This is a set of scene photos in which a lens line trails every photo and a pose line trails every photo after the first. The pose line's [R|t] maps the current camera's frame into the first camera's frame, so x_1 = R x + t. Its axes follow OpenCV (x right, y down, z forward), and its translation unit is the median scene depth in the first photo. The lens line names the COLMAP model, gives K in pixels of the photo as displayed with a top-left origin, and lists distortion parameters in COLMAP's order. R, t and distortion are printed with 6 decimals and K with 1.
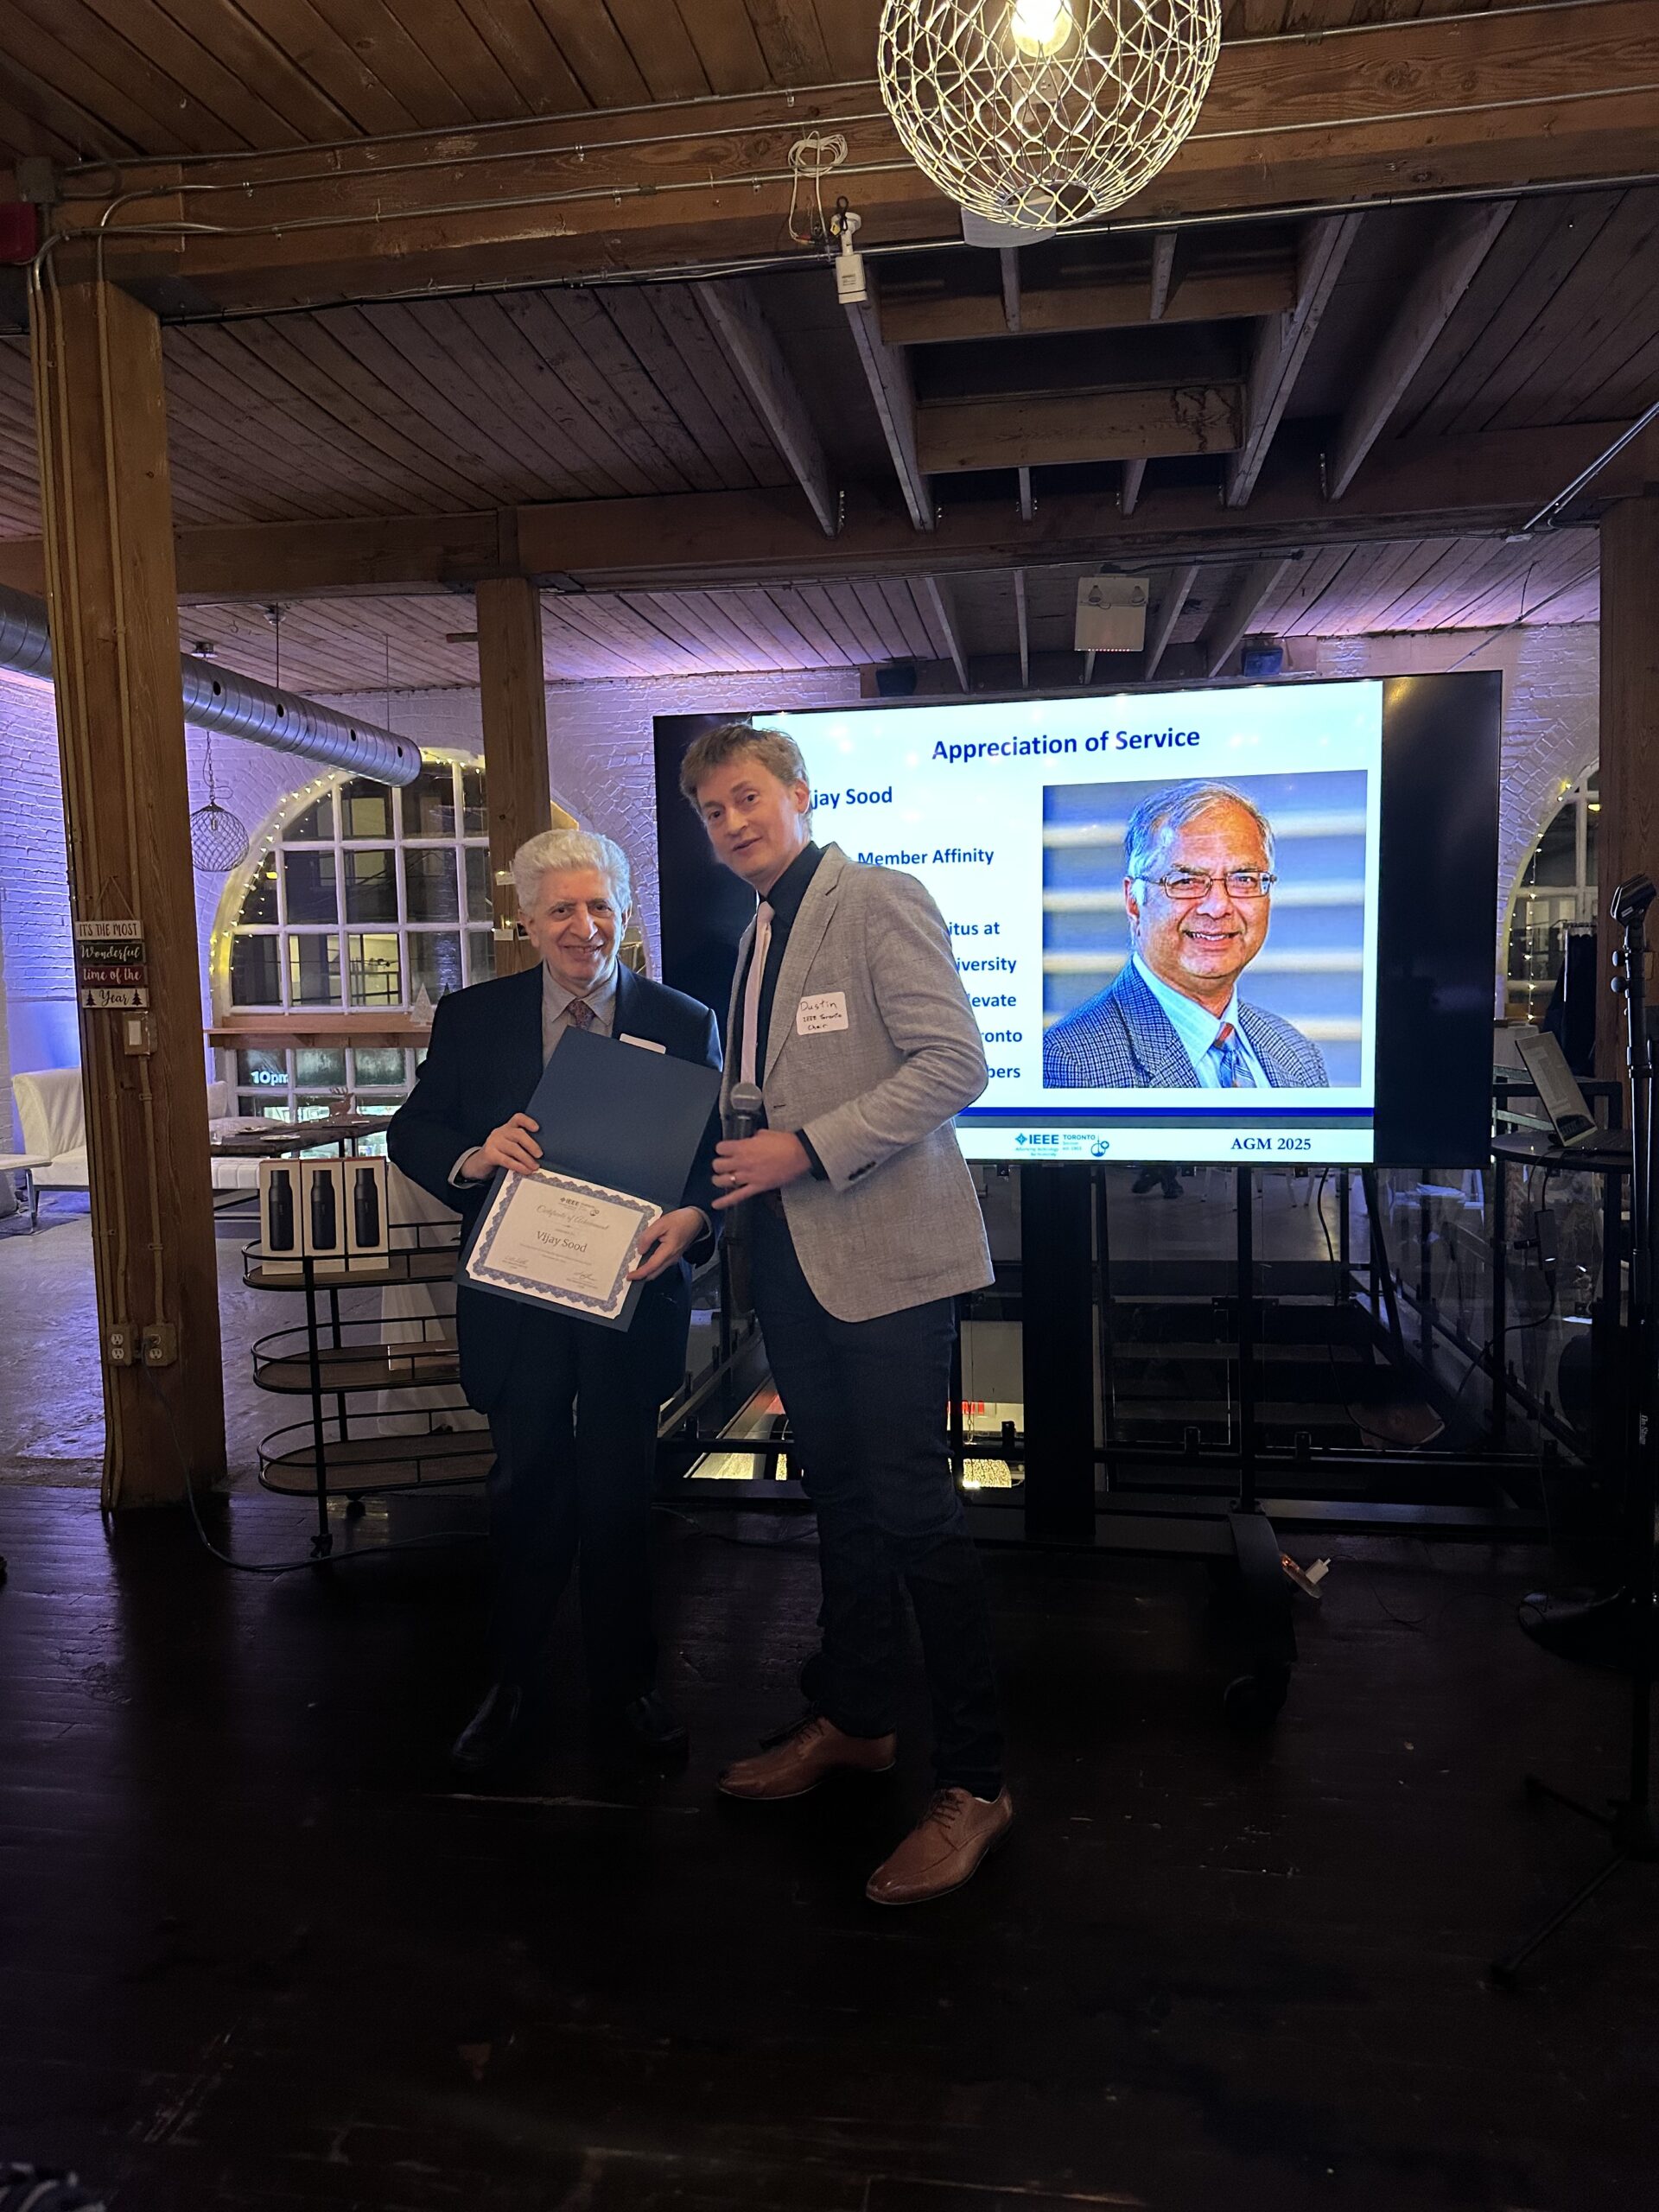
lens RADIAL K [[1582.1, 0, 829.5], [0, 1582.1, 1104.5], [0, 0, 1]] dist [0.015904, -0.016754]
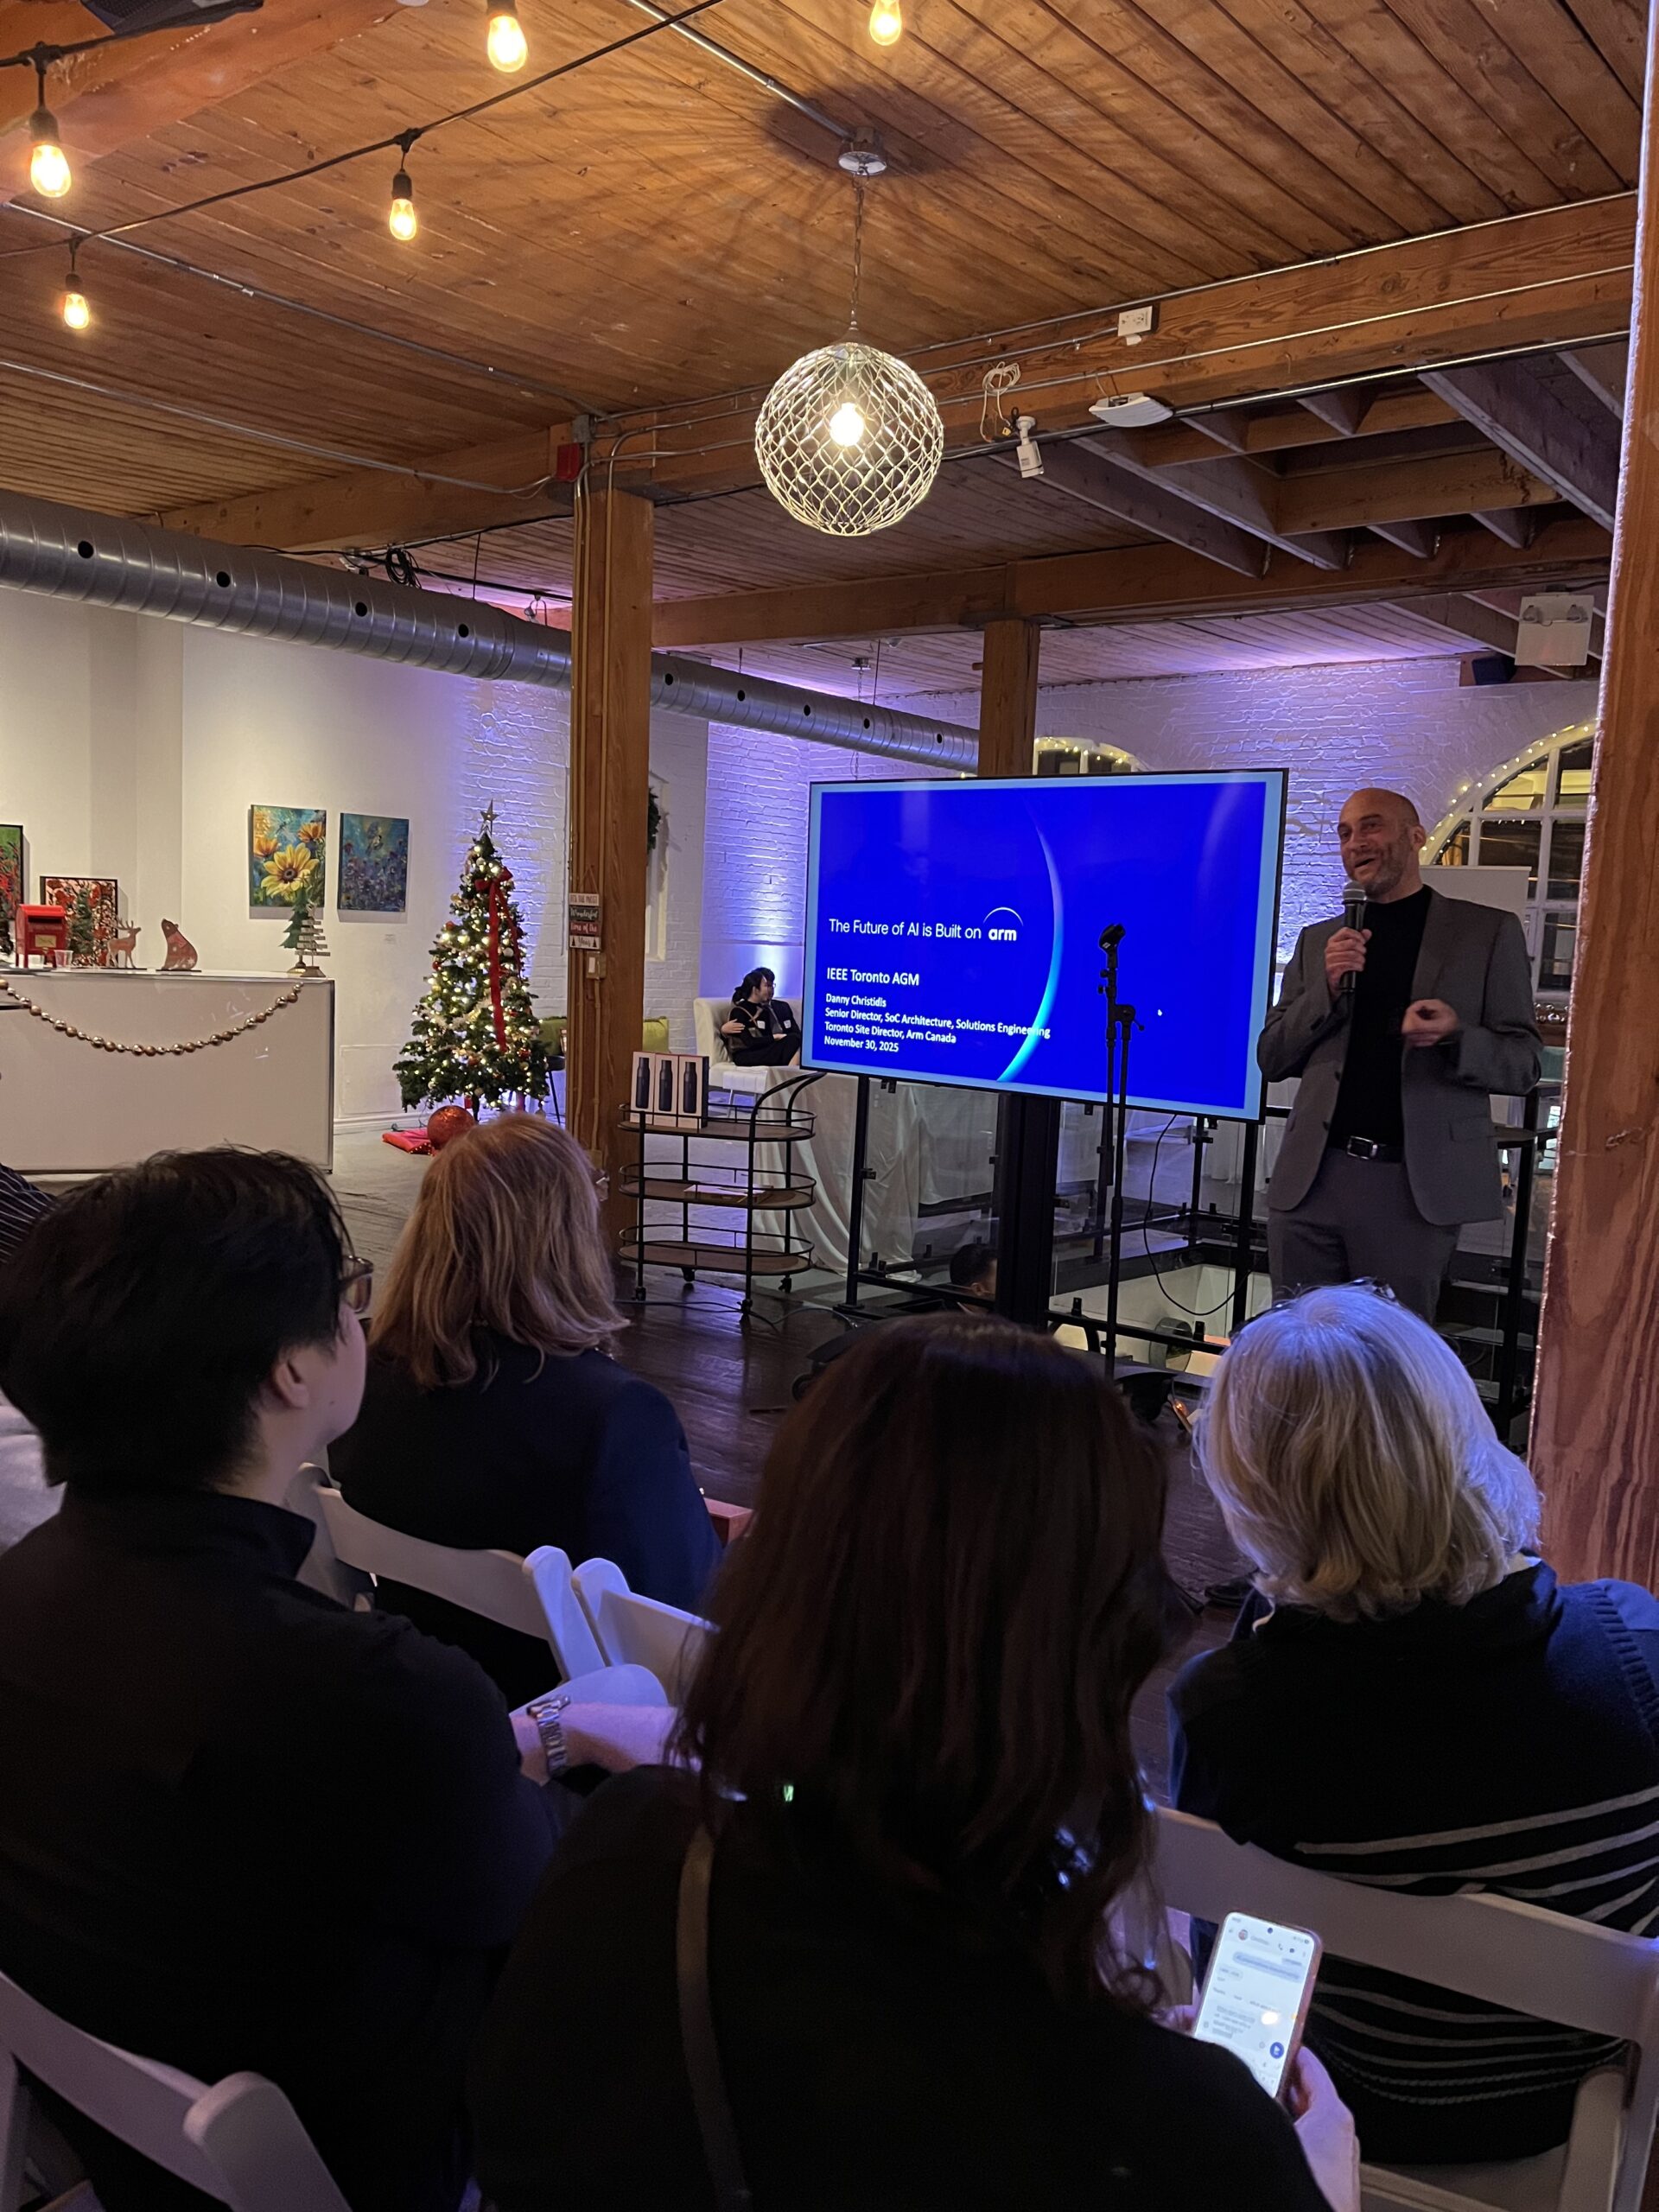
lens RADIAL K [[1693.7, 0, 835.4], [0, 1693.7, 1117.9], [0, 0, 1]] dist [0.044108, -0.023596]
pose [[0.872519, 0.108128, -0.476464, 0.533784], [-0.097498, 0.994122, 0.047062, 0.002960], [0.478753, 0.005392, 0.877933, -0.332114]]
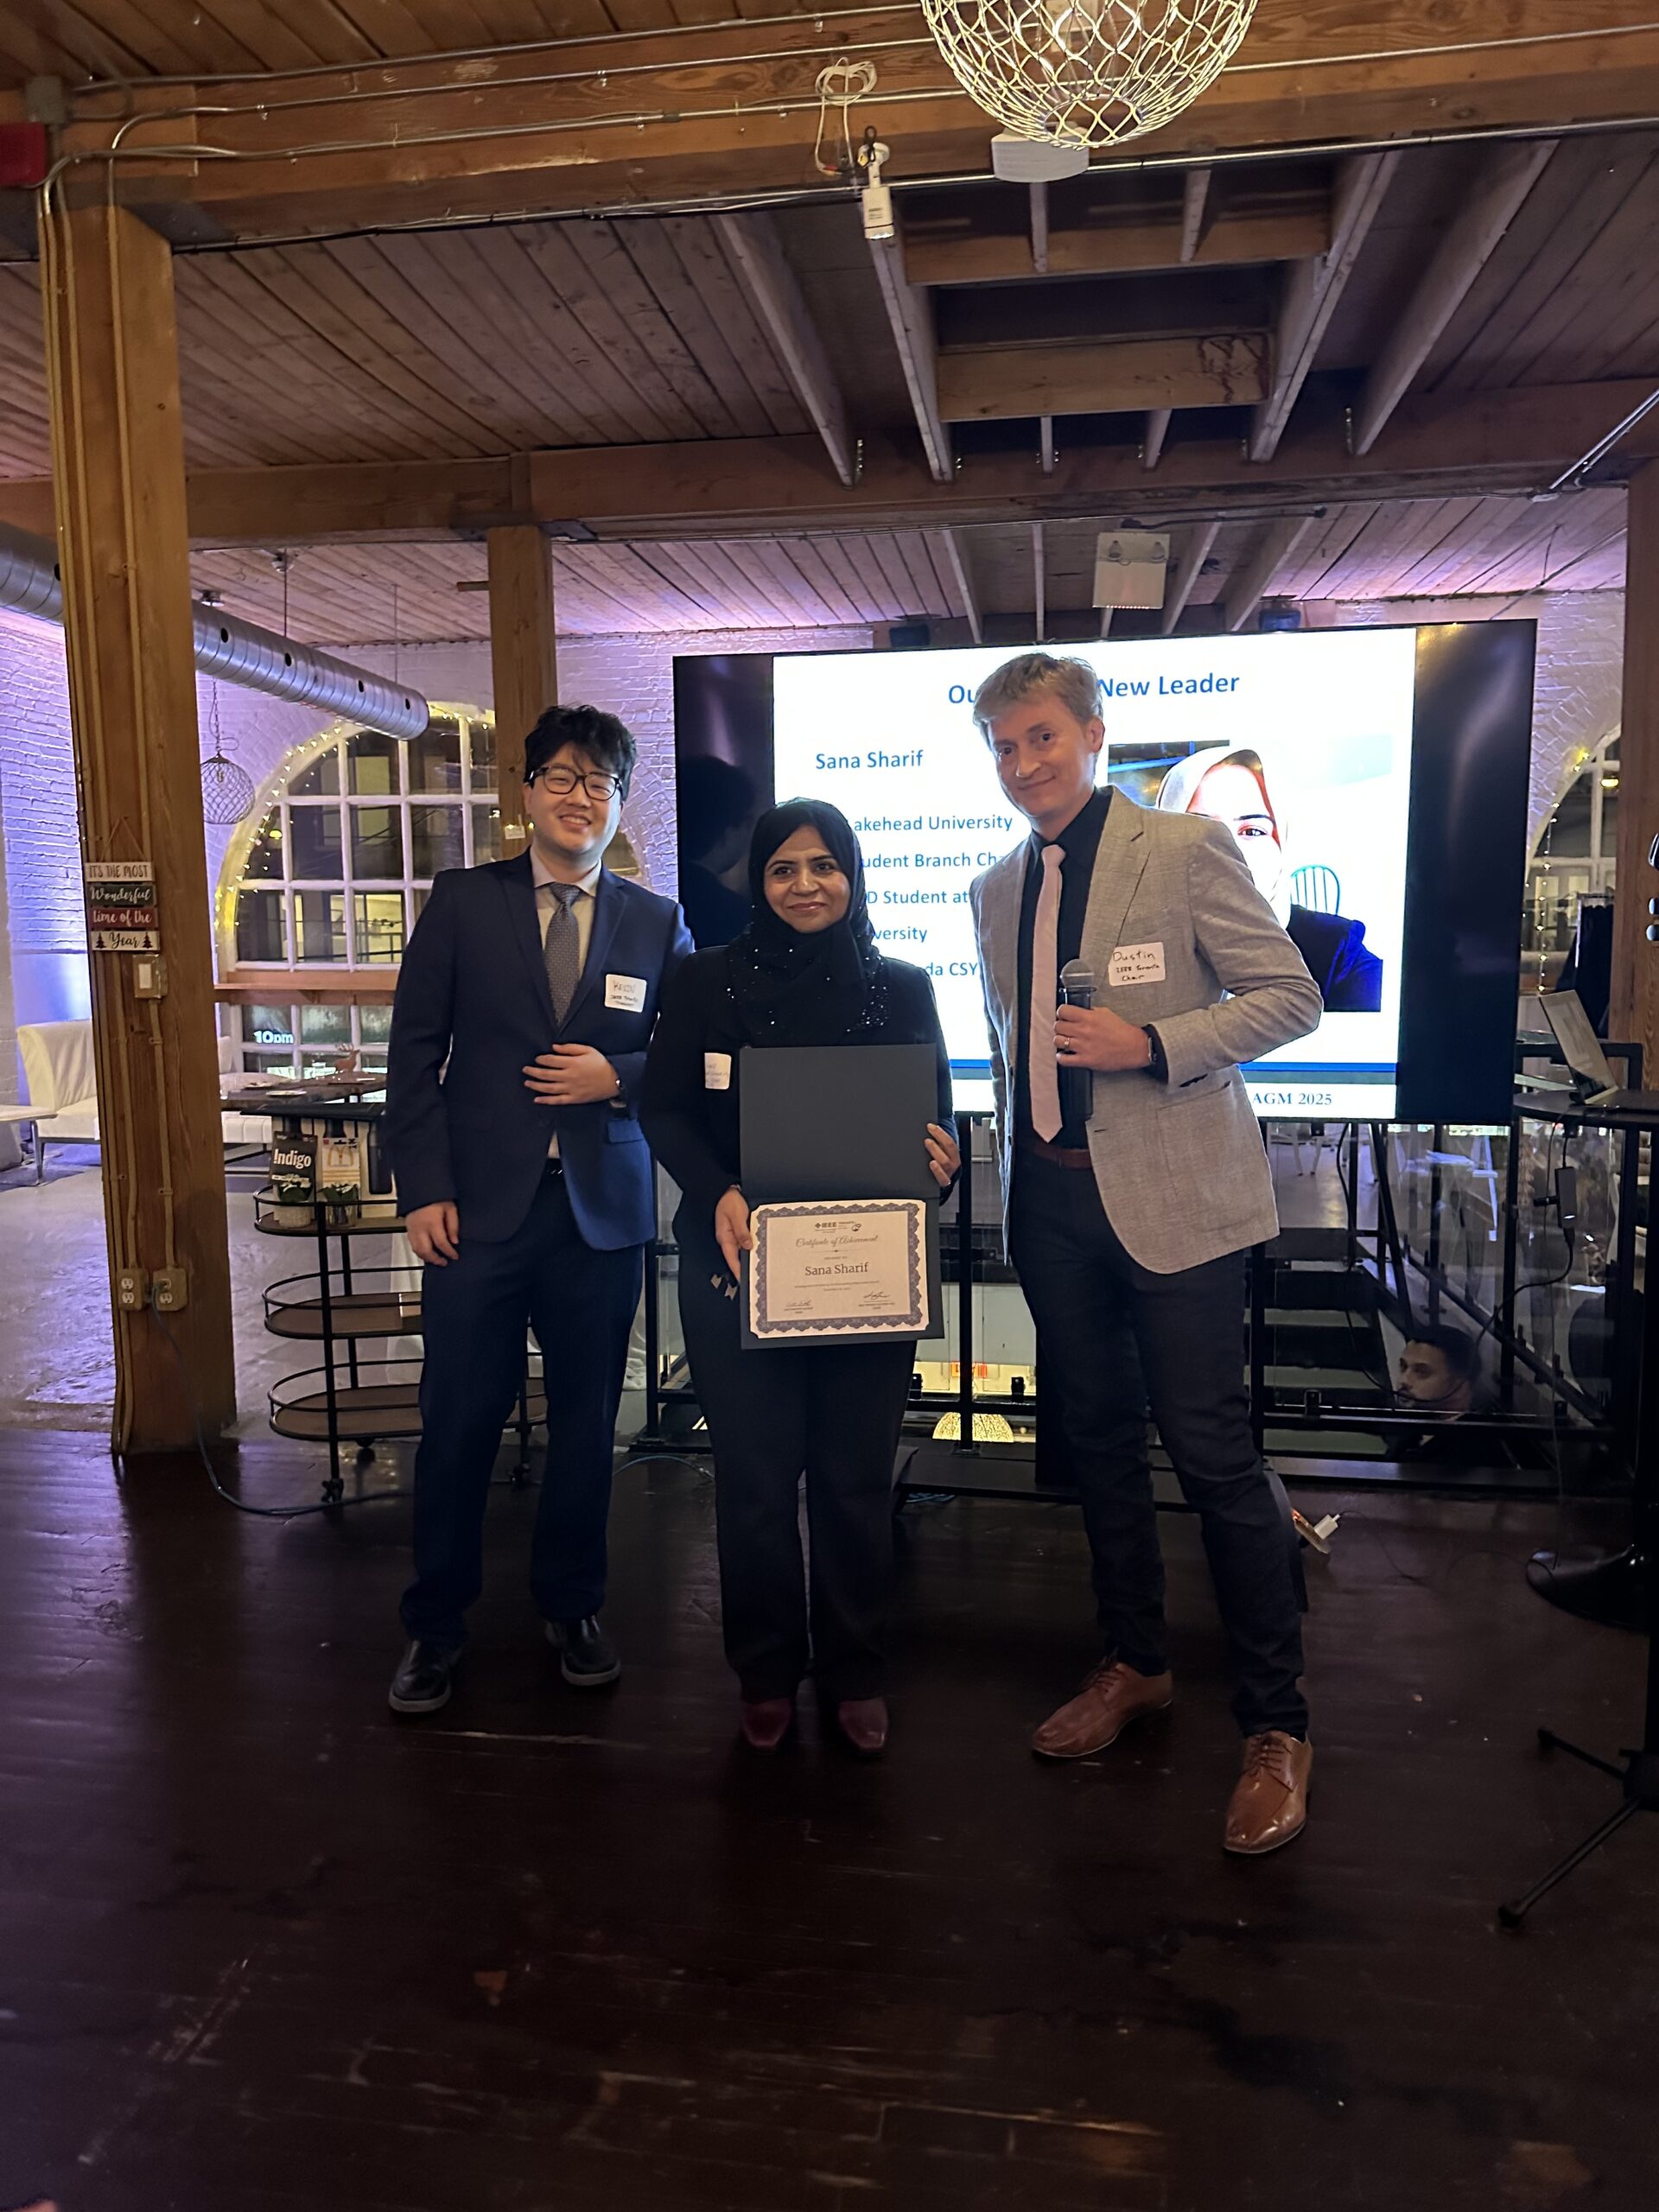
lens RADIAL K [[1582.1, 0, 831.3], [0, 1582.1, 1118.5], [0, 0, 1]] dist [0.015904, -0.016754]
pose [[0.999917, 0.012872, 0.000193, -0.006675], [-0.012873, 0.999508, 0.028585, 0.008892], [0.000175, -0.028585, 0.999591, 0.004204]]
